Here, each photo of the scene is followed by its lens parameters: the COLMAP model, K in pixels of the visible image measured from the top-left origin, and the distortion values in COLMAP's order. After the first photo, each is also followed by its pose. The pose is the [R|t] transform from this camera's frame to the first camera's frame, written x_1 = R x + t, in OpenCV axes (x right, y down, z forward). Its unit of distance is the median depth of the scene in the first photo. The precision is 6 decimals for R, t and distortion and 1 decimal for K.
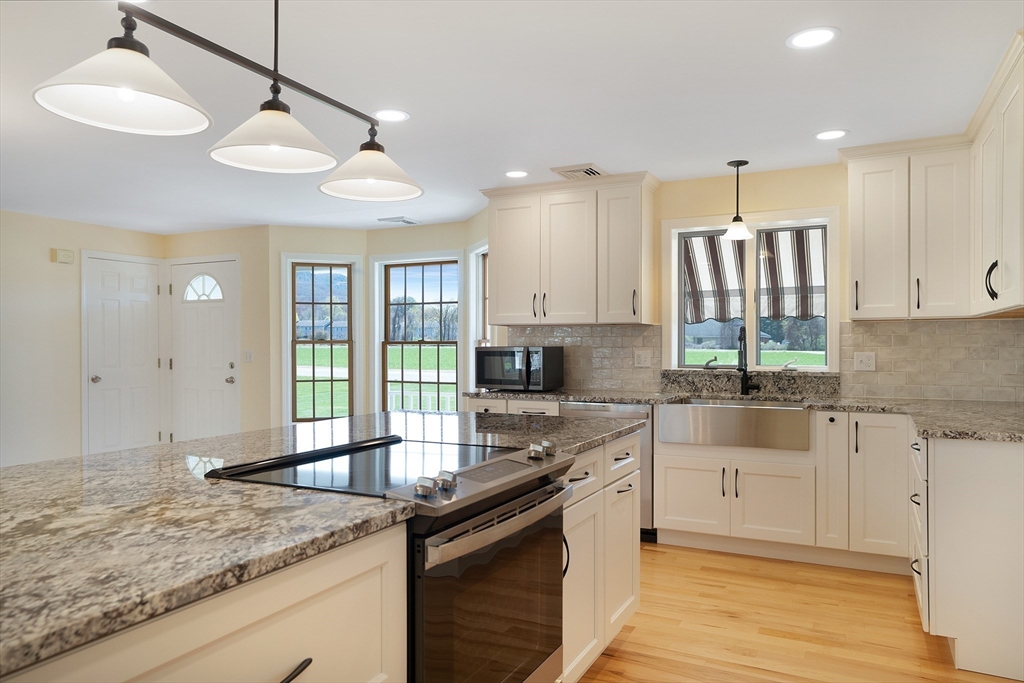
lens RADIAL K [[700.0, 0, 519.0], [0, 700.0, 348.5], [0, 0, 1]] dist [0.005330, -0.001403]
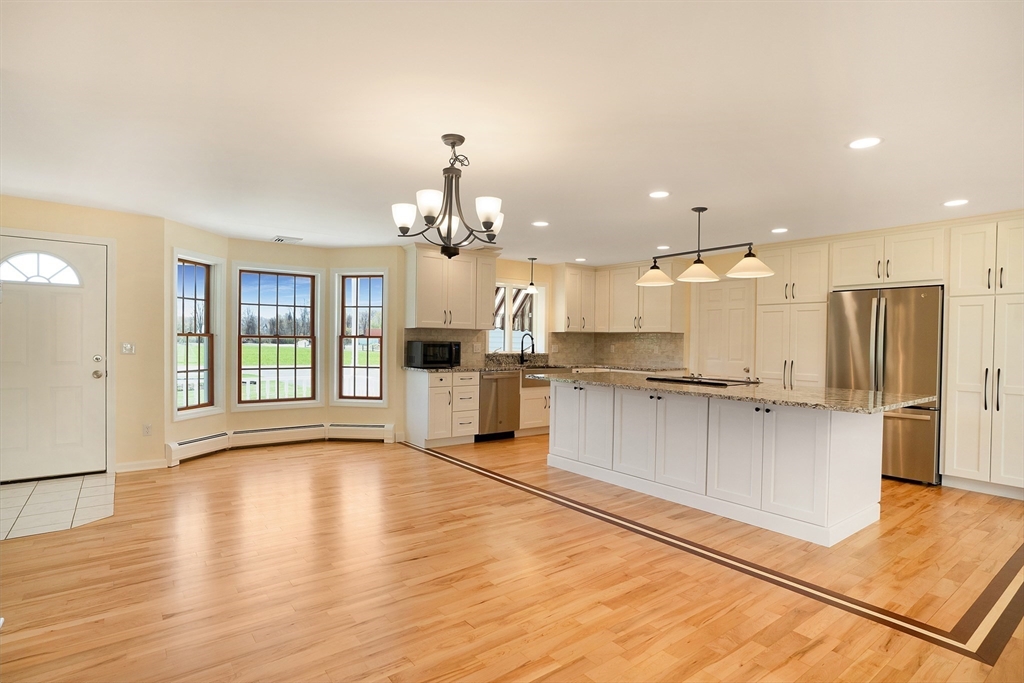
lens RADIAL K [[525.5, 0, 504.0], [0, 525.5, 354.8], [0, 0, 1]] dist [-0.047609, 0.014594]
pose [[0.450493, -0.015854, 0.892639, -1.040580], [-0.006747, 0.999753, 0.021162, 0.002018], [-0.892755, -0.015556, 0.450275, 0.292761]]
